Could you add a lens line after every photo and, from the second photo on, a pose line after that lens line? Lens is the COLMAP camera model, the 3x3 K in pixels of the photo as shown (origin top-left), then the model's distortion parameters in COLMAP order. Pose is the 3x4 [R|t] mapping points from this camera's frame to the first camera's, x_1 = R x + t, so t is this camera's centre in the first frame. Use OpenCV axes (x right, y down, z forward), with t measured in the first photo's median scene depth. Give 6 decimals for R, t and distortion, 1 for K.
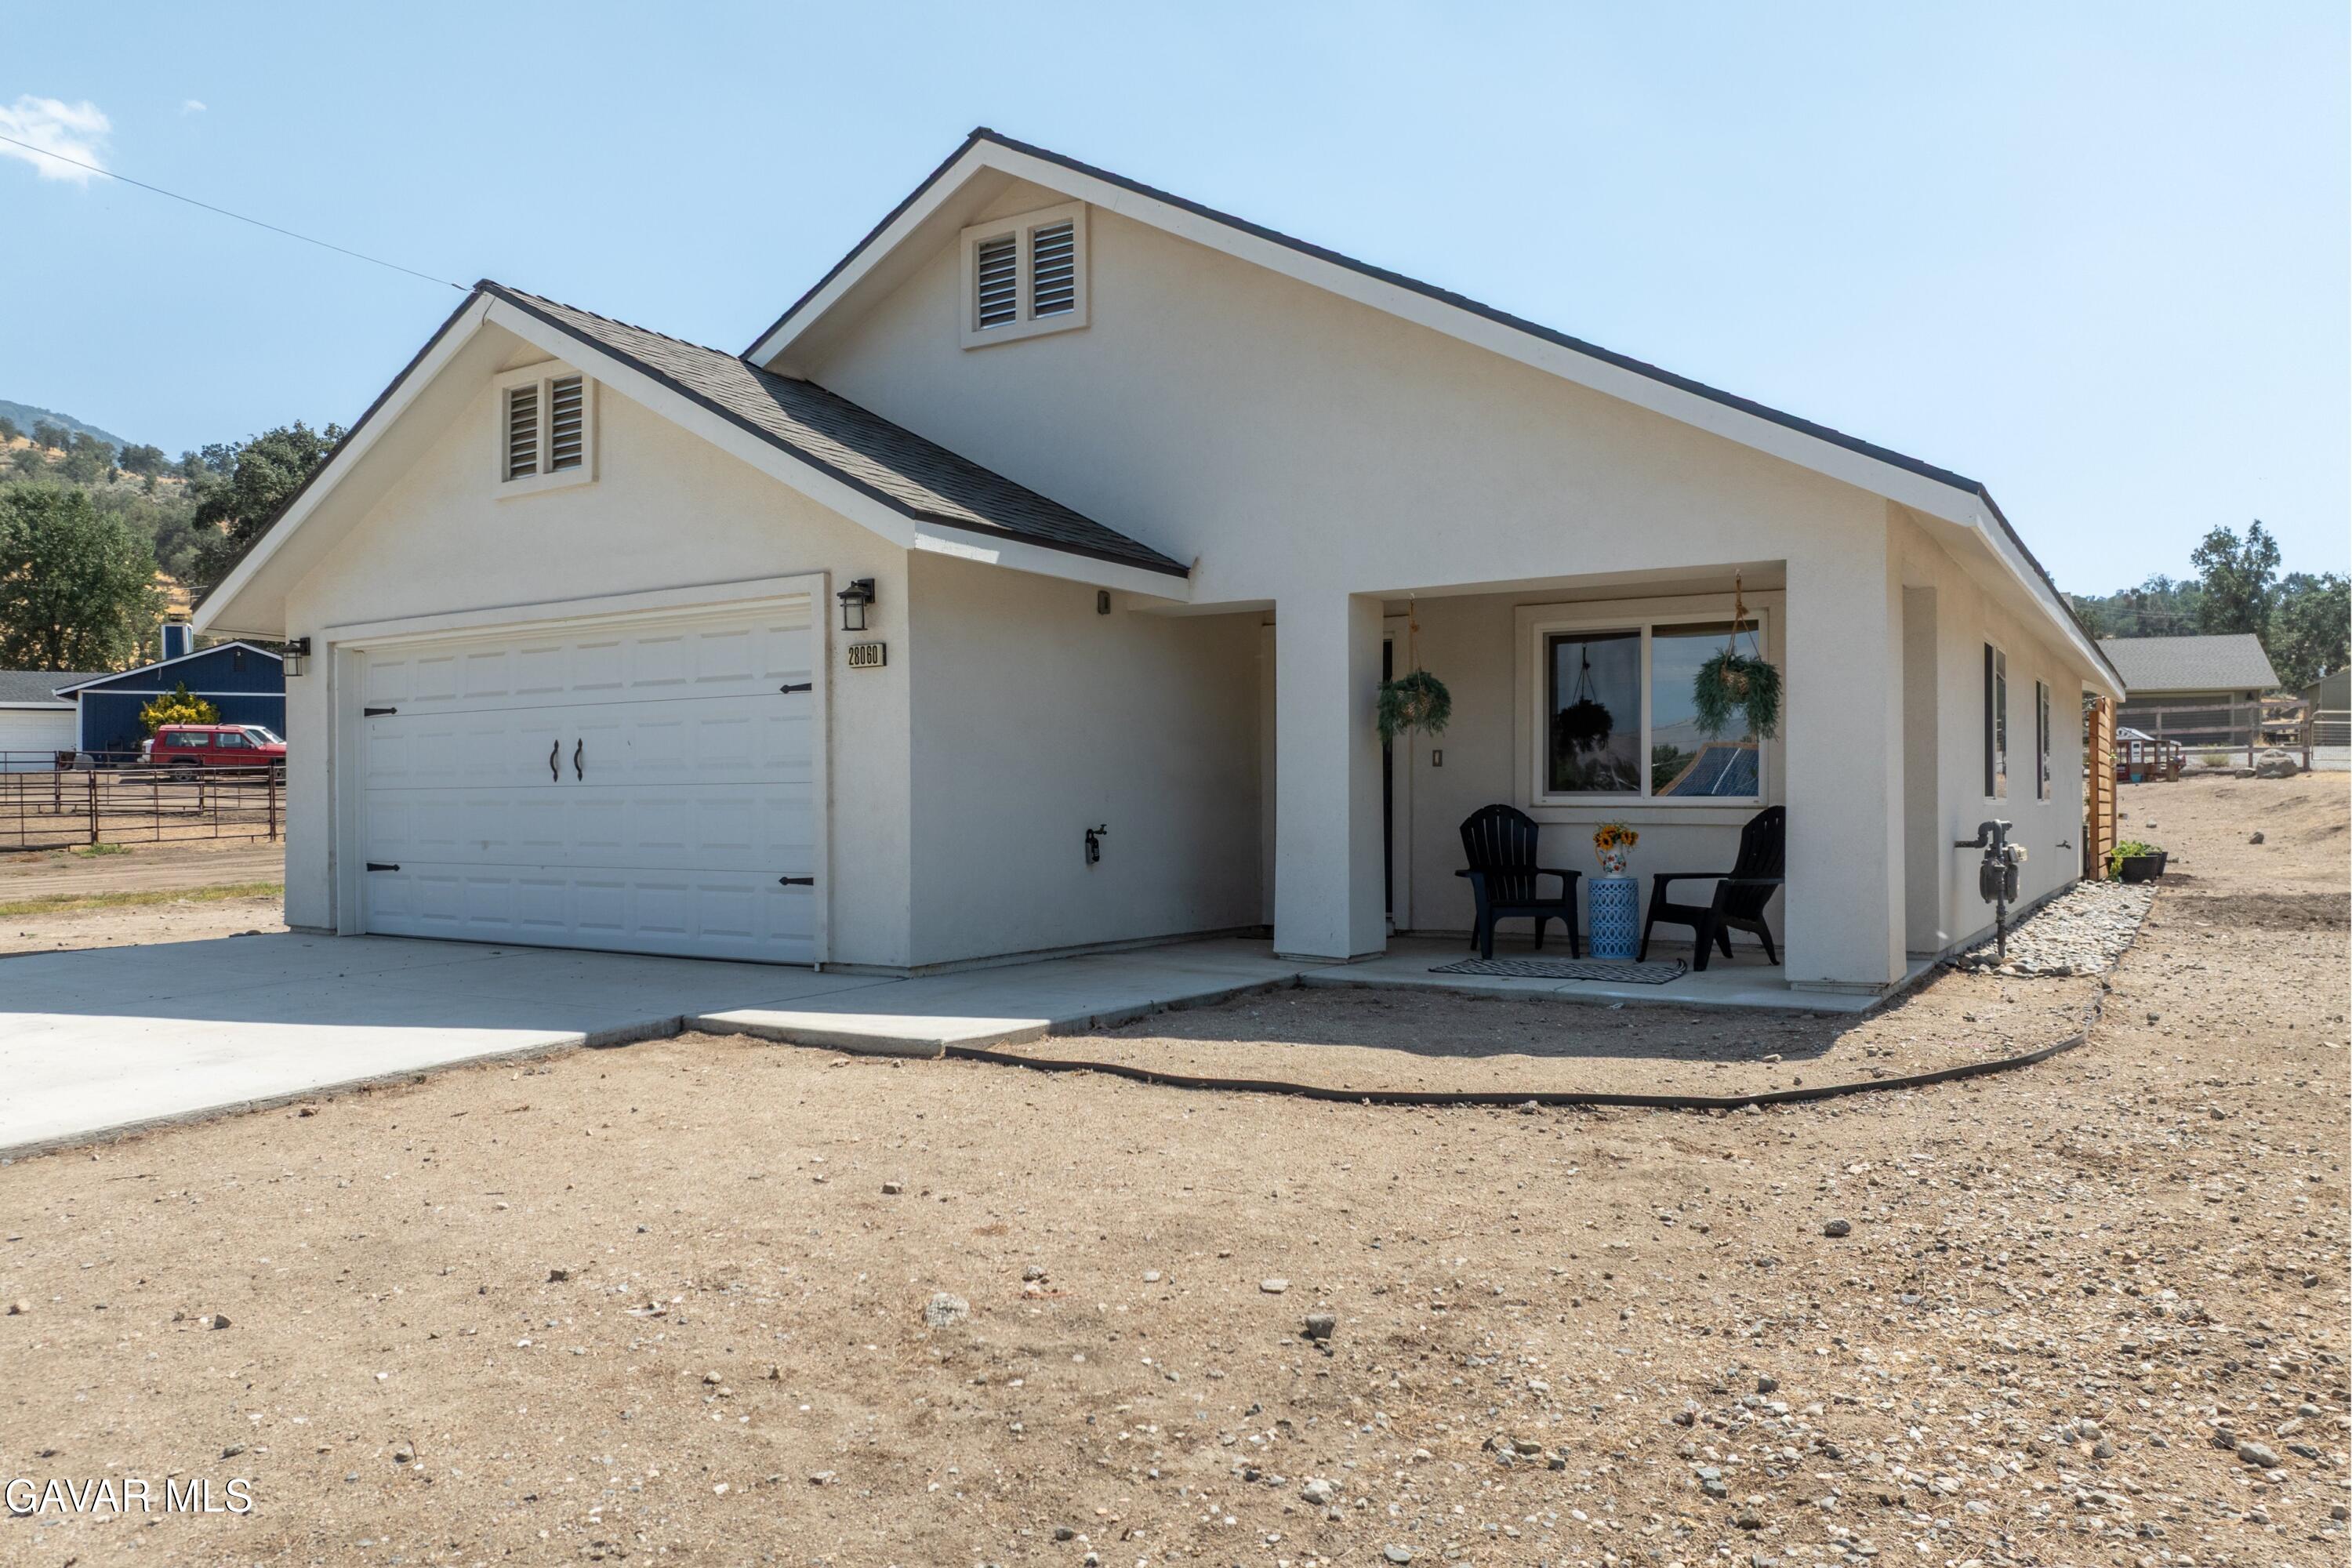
lens RADIAL K [[1631.8, 0, 1158.6], [0, 1631.8, 810.2], [0, 0, 1]] dist [-0.029229, -0.004127]
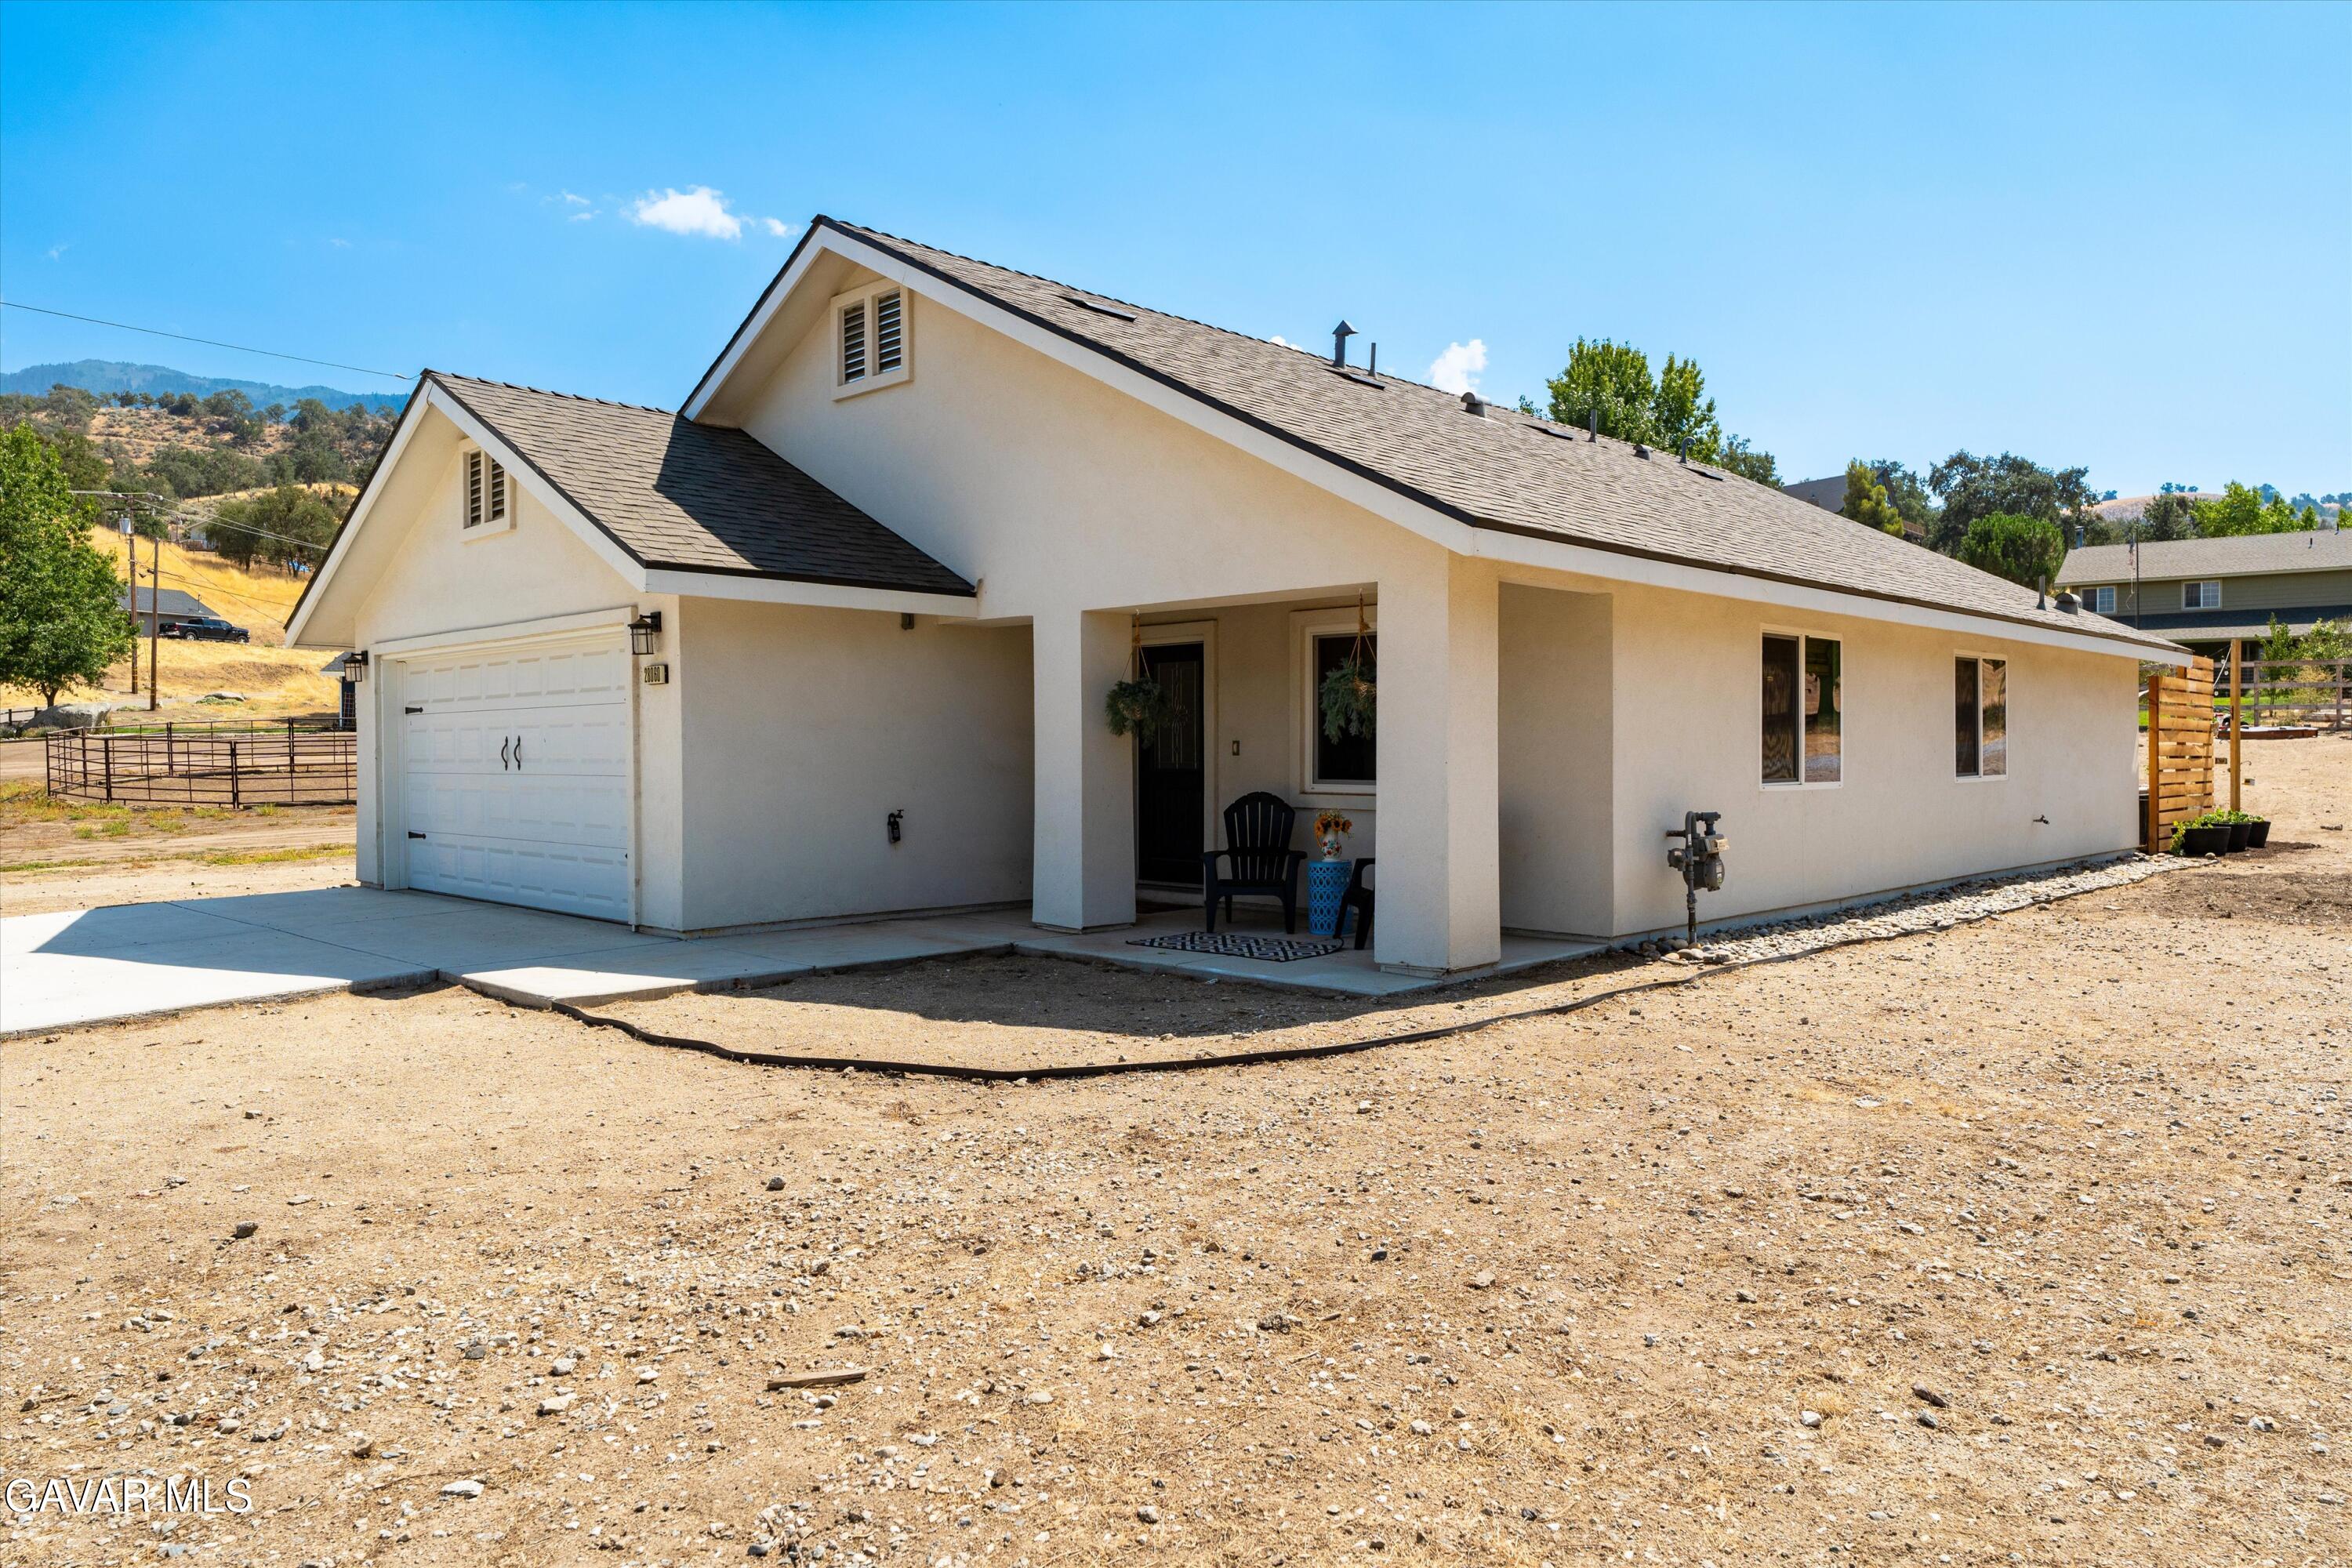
lens RADIAL K [[1530.7, 0, 1170.2], [0, 1530.7, 771.7], [0, 0, 1]] dist [-0.003089, 0.001819]
pose [[0.979844, 0.001405, -0.199761, 0.376682], [0.000655, 0.999947, 0.010246, -0.029649], [0.199765, -0.010171, 0.979791, -0.041463]]
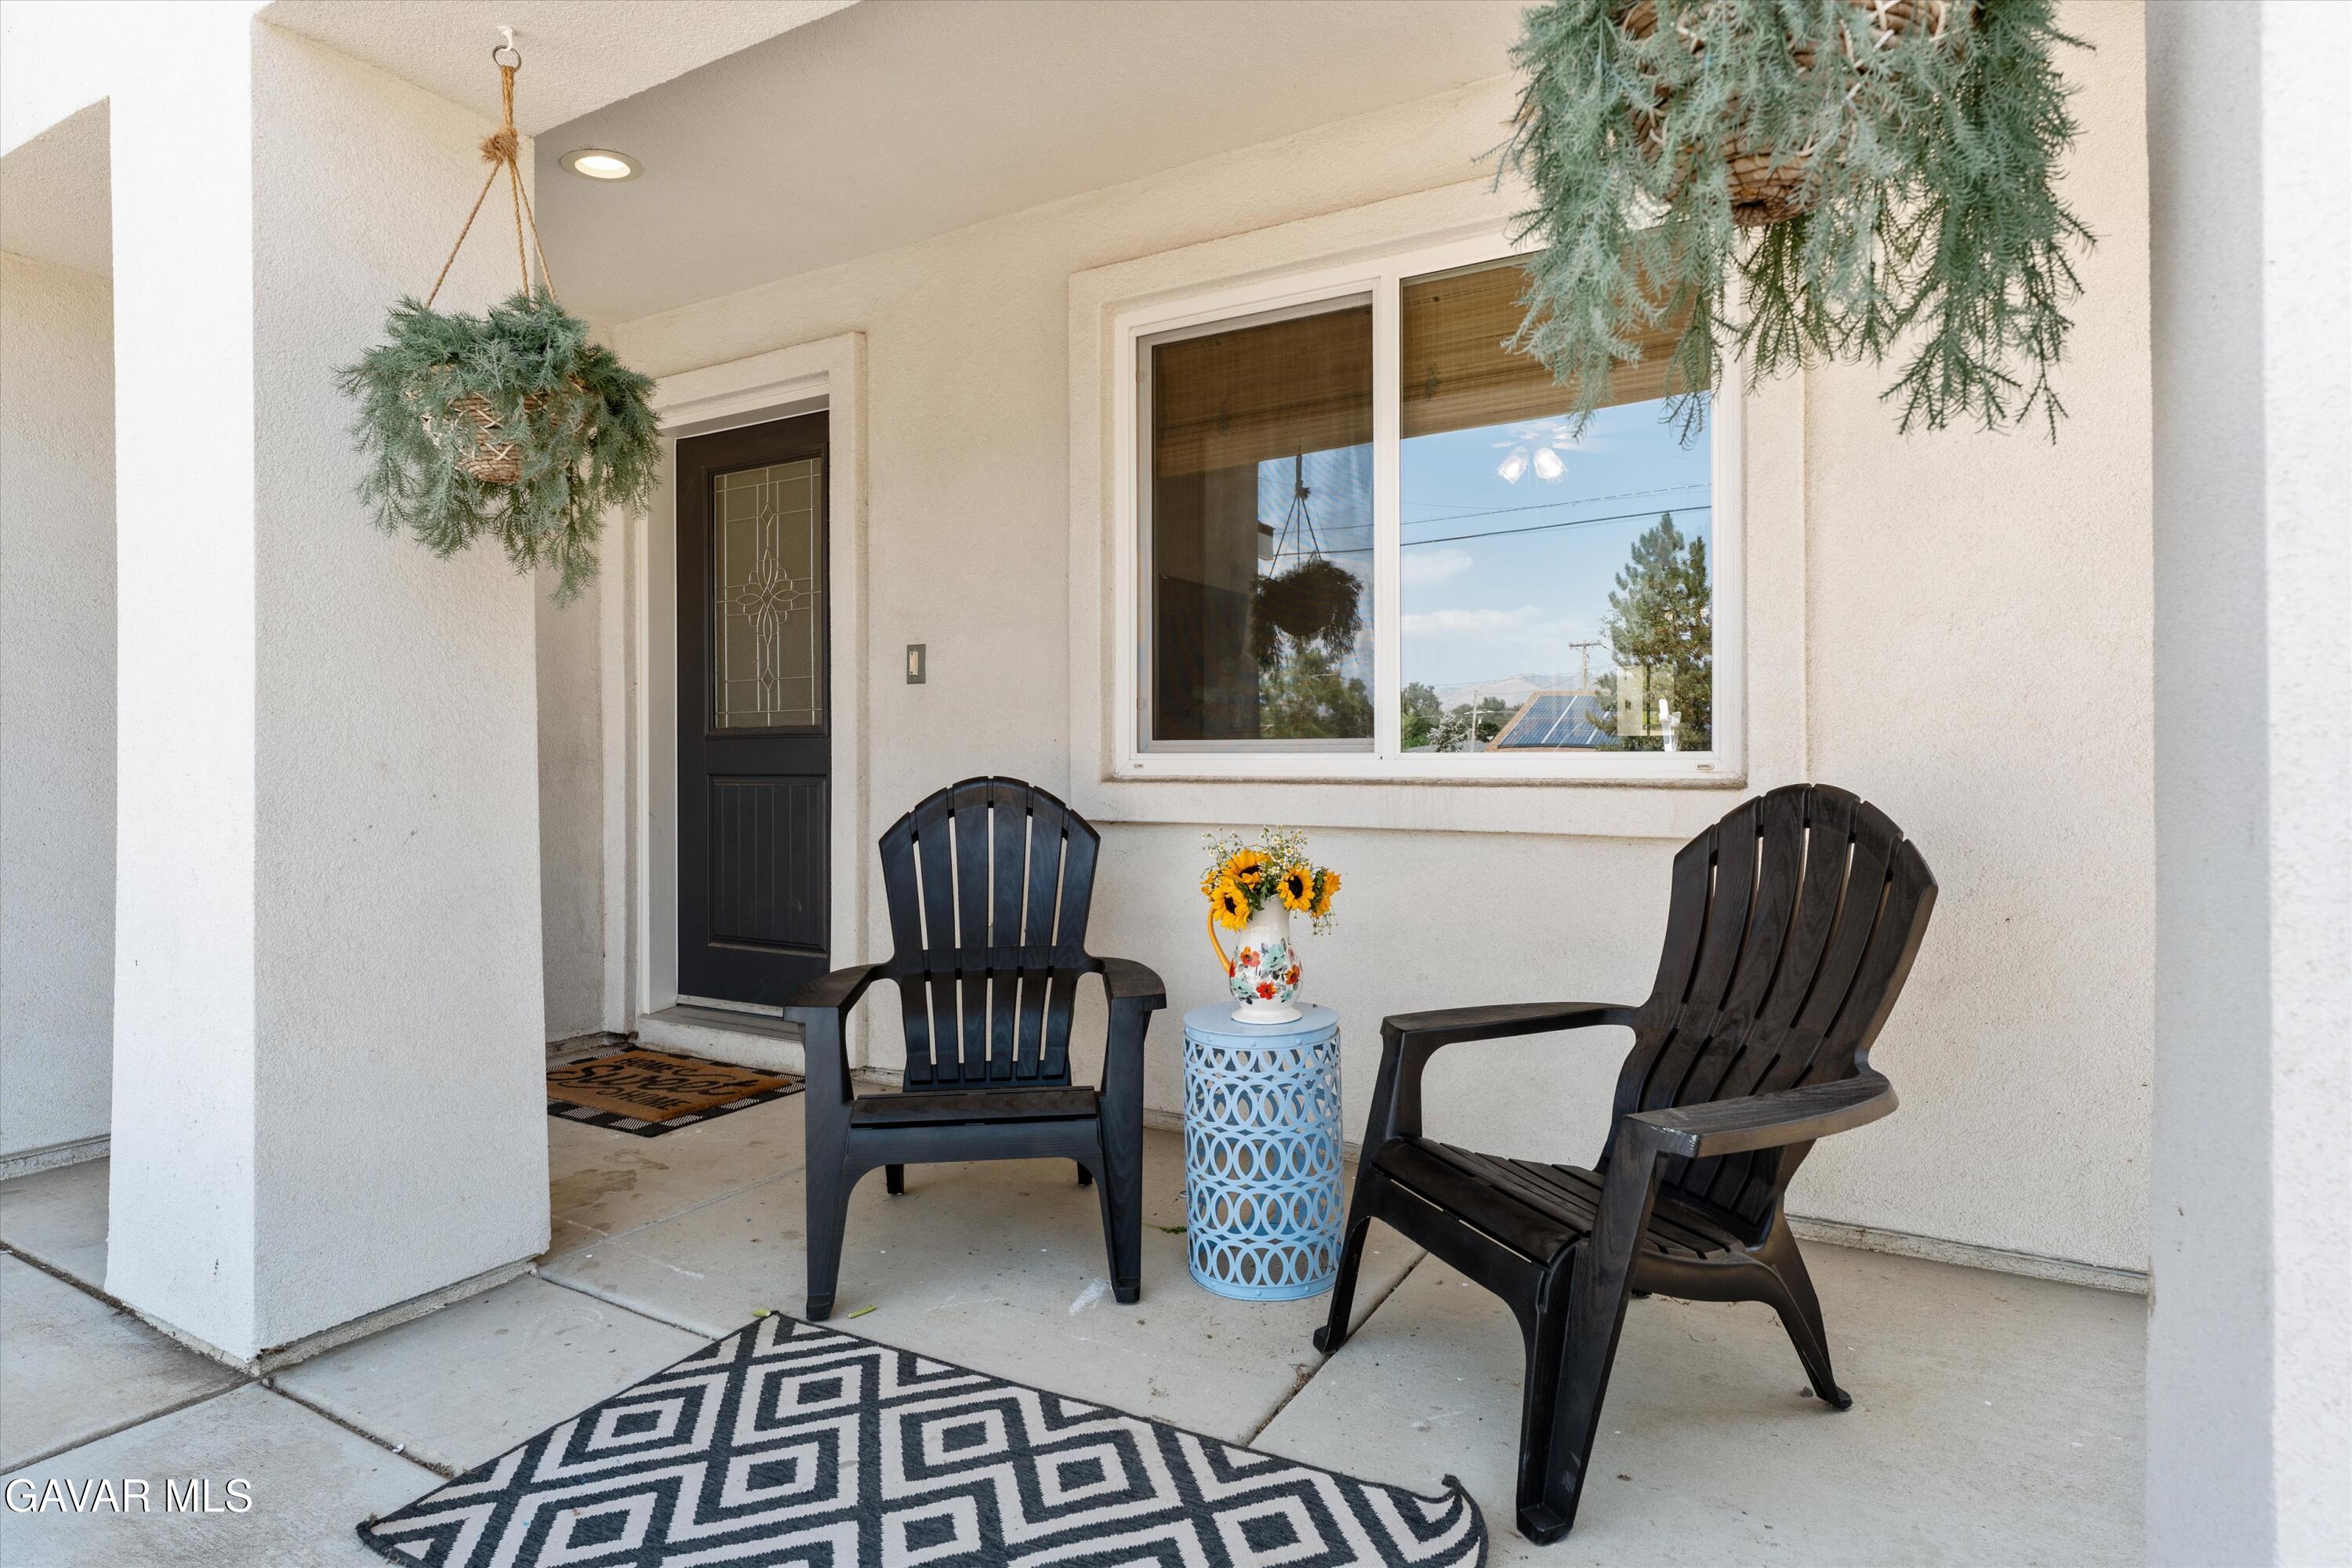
lens RADIAL K [[1254.7, 0, 1160.8], [0, 1254.7, 764.1], [0, 0, 1]] dist [0.002041, 0.000077]
pose [[0.999293, -0.003123, 0.037463, 0.248688], [0.003246, 0.999990, -0.003224, -0.005646], [-0.037453, 0.003343, 0.999293, 0.753744]]
